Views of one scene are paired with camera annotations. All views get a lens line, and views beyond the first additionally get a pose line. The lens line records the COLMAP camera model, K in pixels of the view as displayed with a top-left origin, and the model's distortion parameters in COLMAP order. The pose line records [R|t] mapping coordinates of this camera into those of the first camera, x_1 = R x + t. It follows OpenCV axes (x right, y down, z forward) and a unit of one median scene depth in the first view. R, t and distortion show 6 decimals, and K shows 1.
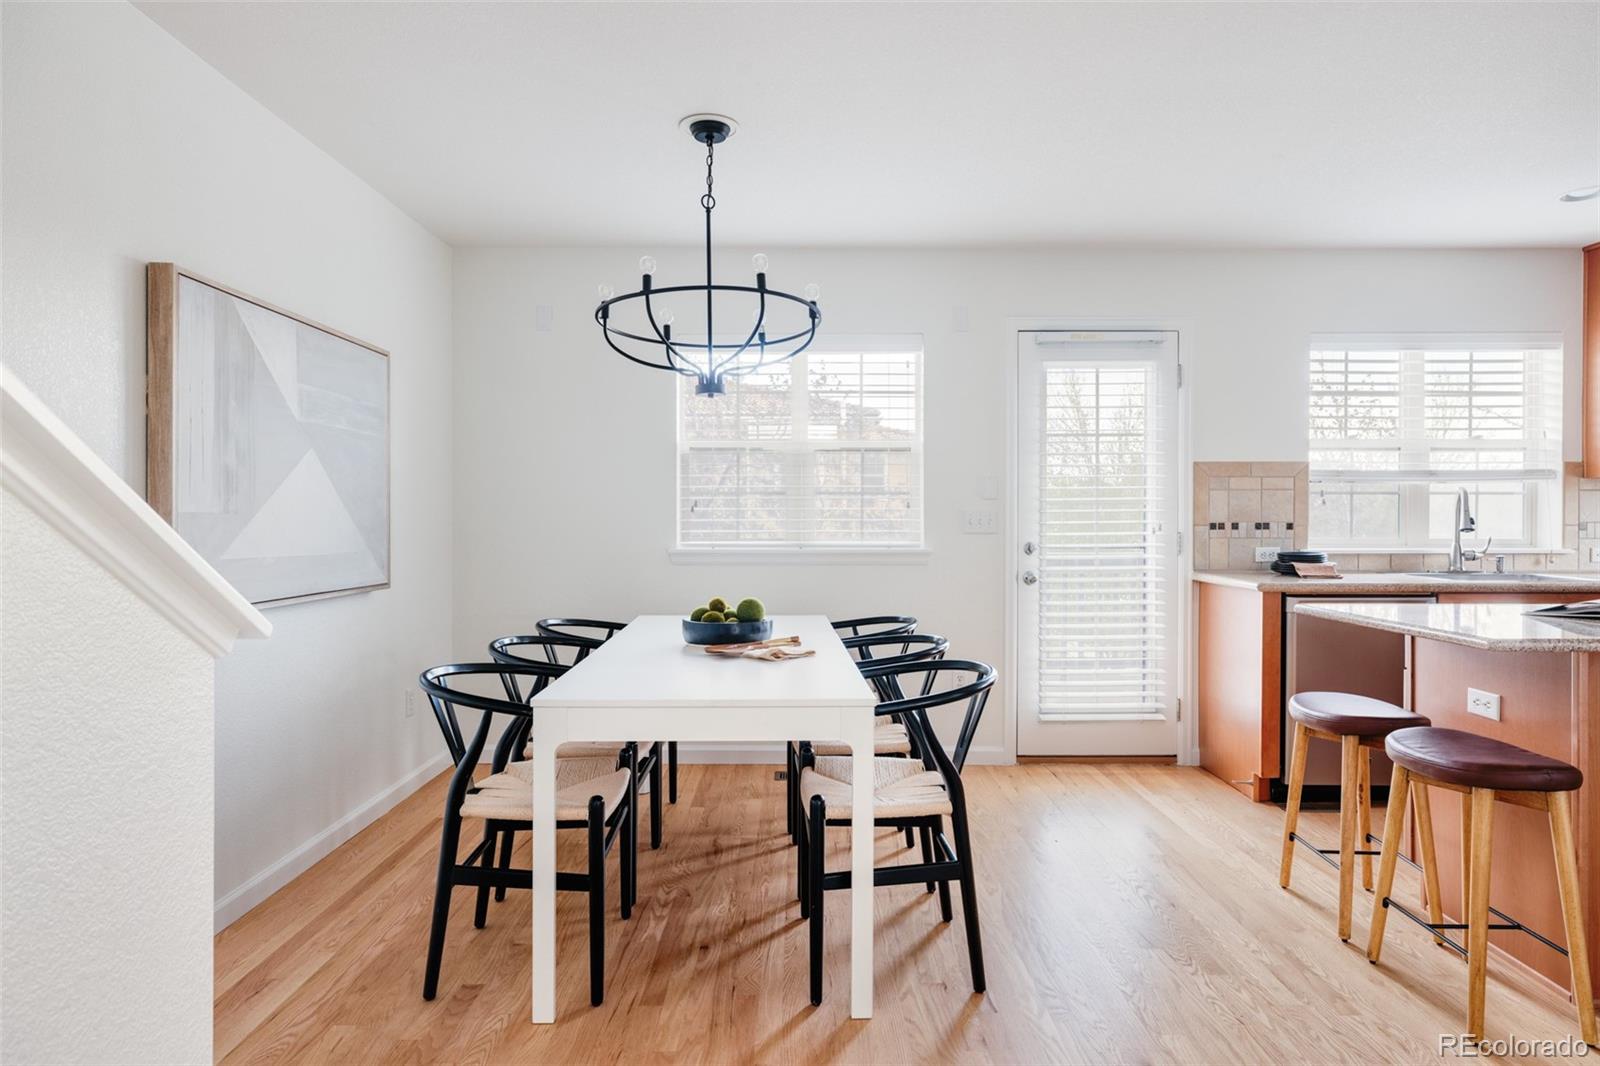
lens RADIAL K [[927.7, 0, 817.9], [0, 927.7, 524.1], [0, 0, 1]] dist [-0.000920, 0.000592]
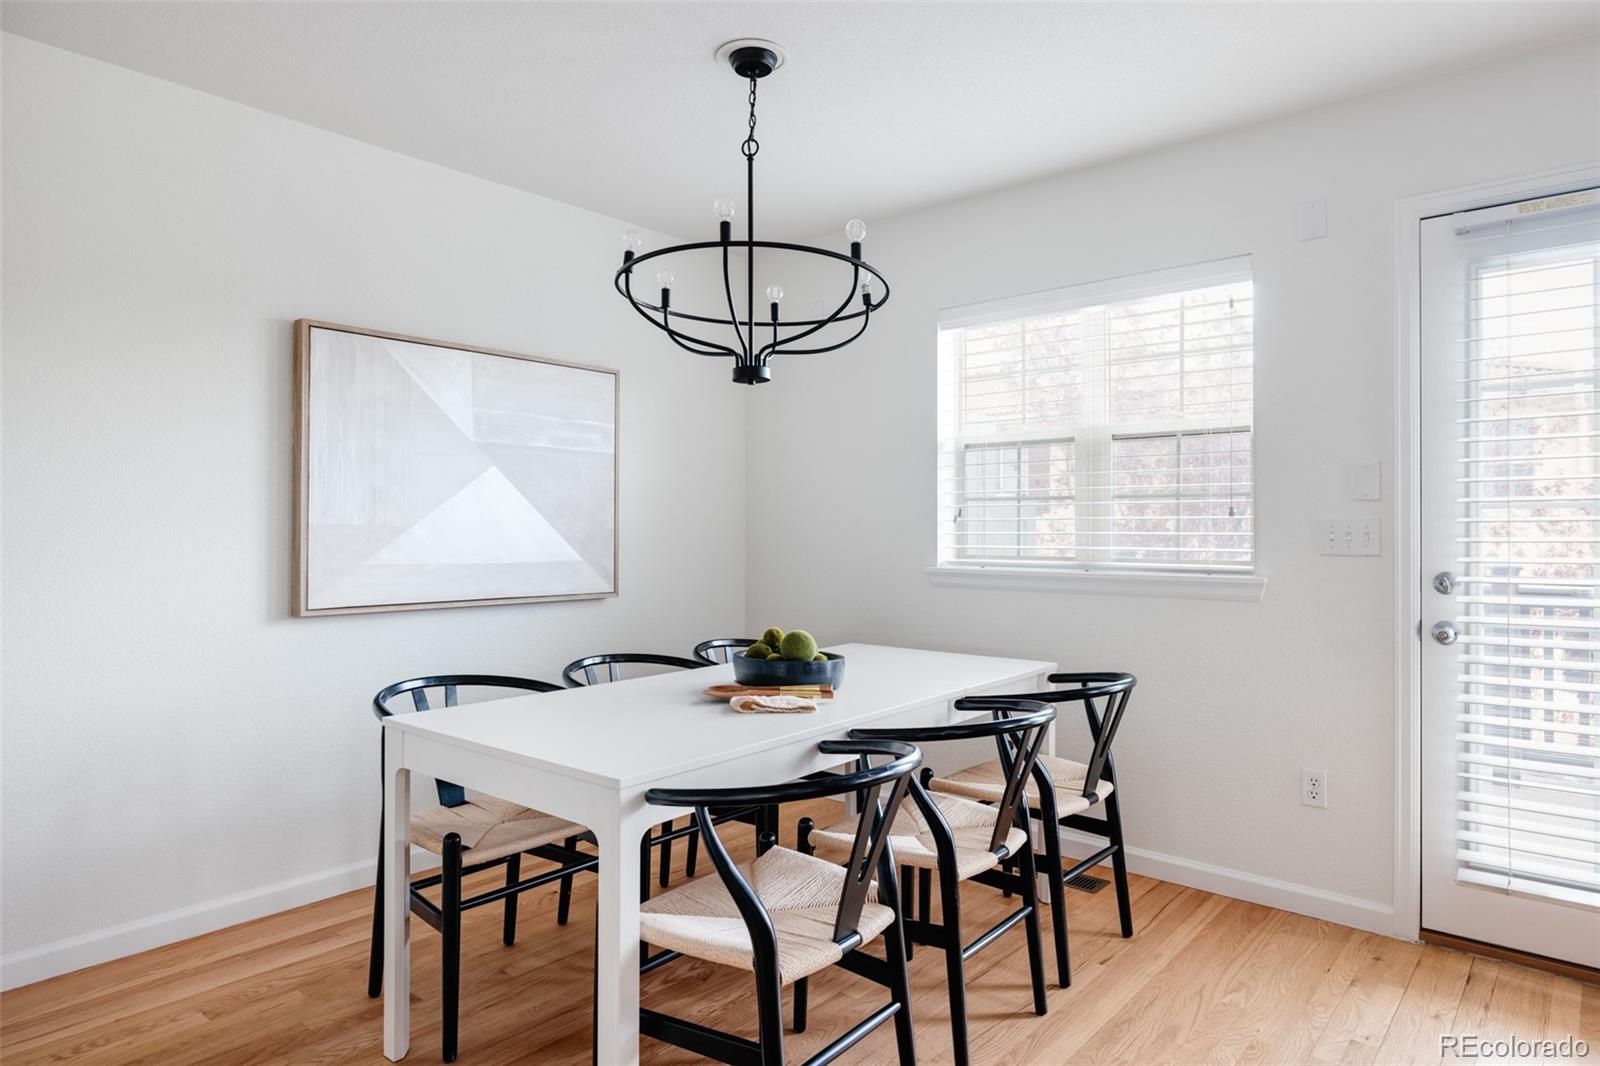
lens RADIAL K [[965.0, 0, 791.0], [0, 965.0, 527.3], [0, 0, 1]] dist [0.001163, -0.000313]
pose [[0.740539, -0.001575, -0.672012, 0.337436], [-0.006774, 0.999929, -0.009808, 0.000333], [0.671979, 0.011816, 0.740476, 0.268614]]
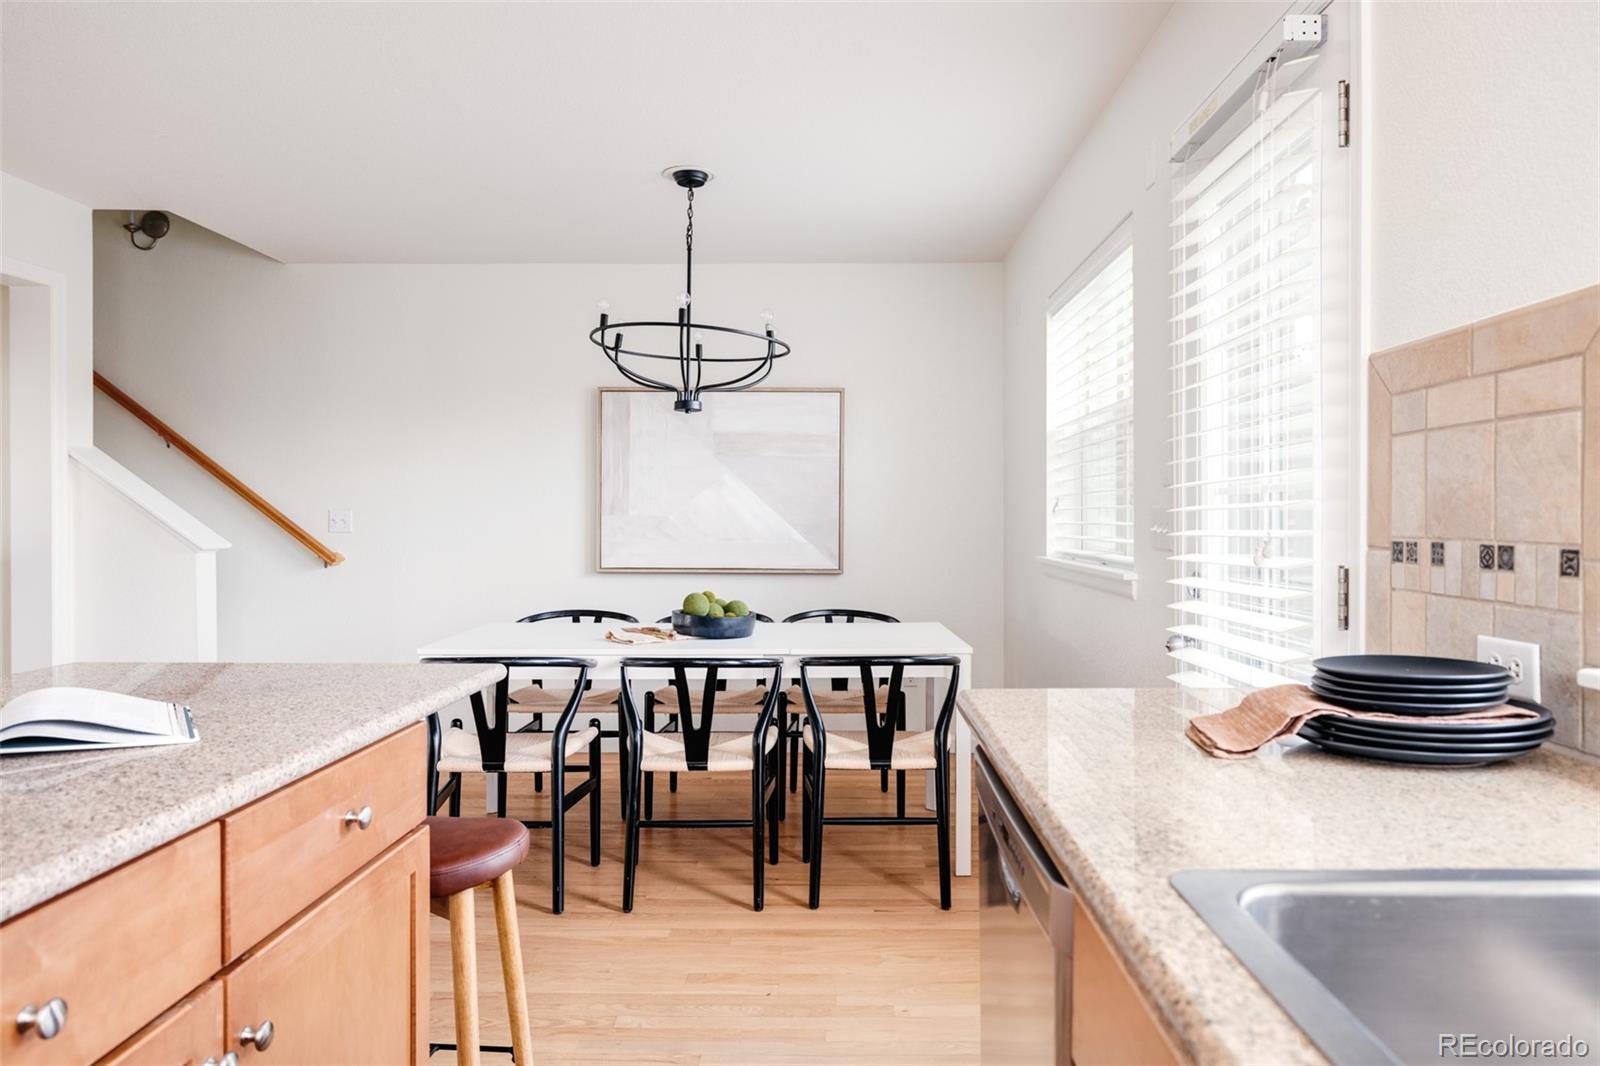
lens RADIAL K [[1020.6, 0, 796.2], [0, 1020.6, 526.7], [0, 0, 1]] dist [0.000335, 0.001041]
pose [[-0.036693, 0.009316, -0.999283, 0.780230], [-0.013362, 0.999863, 0.009812, -0.006745], [0.999237, 0.013712, -0.036564, 0.813268]]
